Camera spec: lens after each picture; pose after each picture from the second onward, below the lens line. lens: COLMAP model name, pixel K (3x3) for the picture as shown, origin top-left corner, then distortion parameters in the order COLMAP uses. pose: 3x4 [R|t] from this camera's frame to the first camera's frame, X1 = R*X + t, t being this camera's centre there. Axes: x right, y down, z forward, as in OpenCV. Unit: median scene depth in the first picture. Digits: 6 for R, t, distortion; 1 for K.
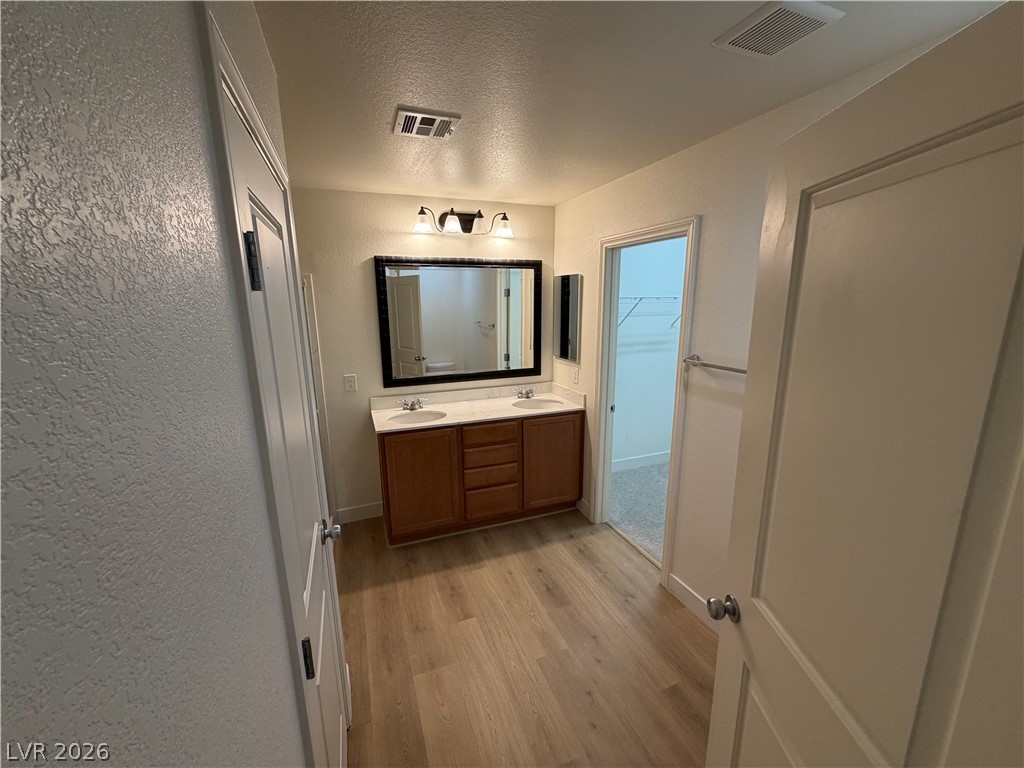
lens RADIAL K [[410.1, 0, 510.4], [0, 410.1, 386.1], [0, 0, 1]] dist [0.000665, 0.000191]
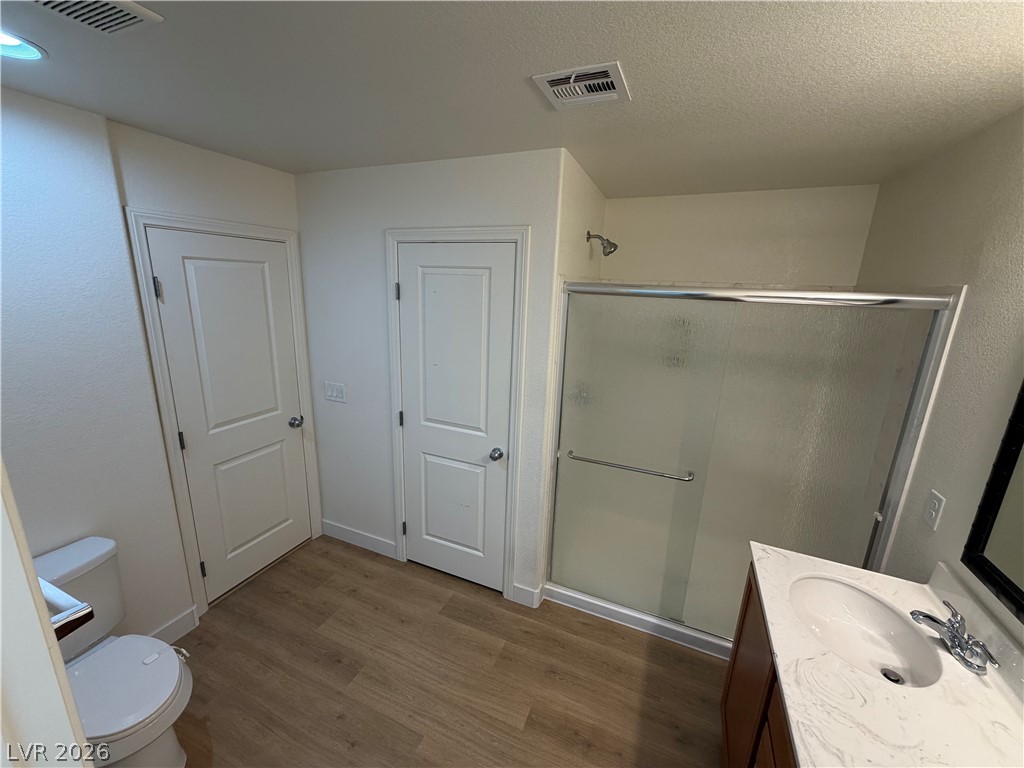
lens RADIAL K [[410.1, 0, 509.2], [0, 410.1, 385.8], [0, 0, 1]] dist [0.000665, 0.000191]
pose [[-0.707948, 0.157440, -0.688493, 0.282247], [-0.172680, 0.906665, 0.384890, -0.247897], [0.684830, 0.391370, -0.614685, 0.933145]]
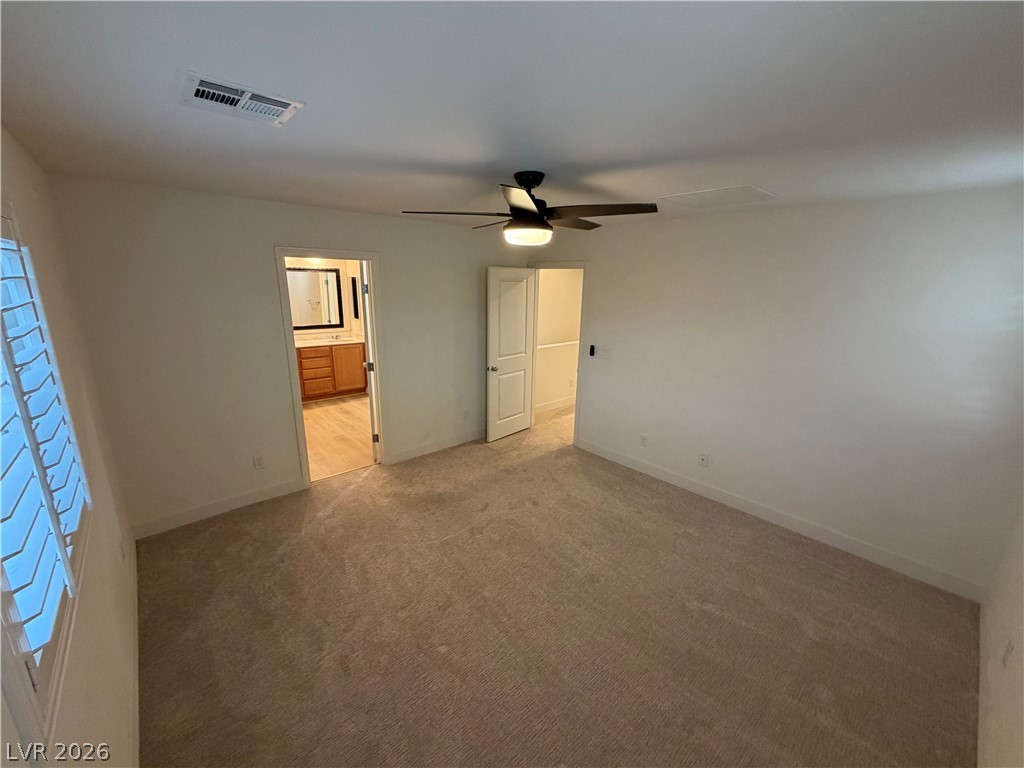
lens RADIAL K [[410.1, 0, 511.5], [0, 410.1, 382.3], [0, 0, 1]] dist [0.000665, 0.000191]
pose [[0.936225, -0.054857, 0.347092, 0.156554], [0.044186, 0.998278, 0.038591, 0.232694], [-0.348611, -0.020793, 0.937037, -1.328005]]
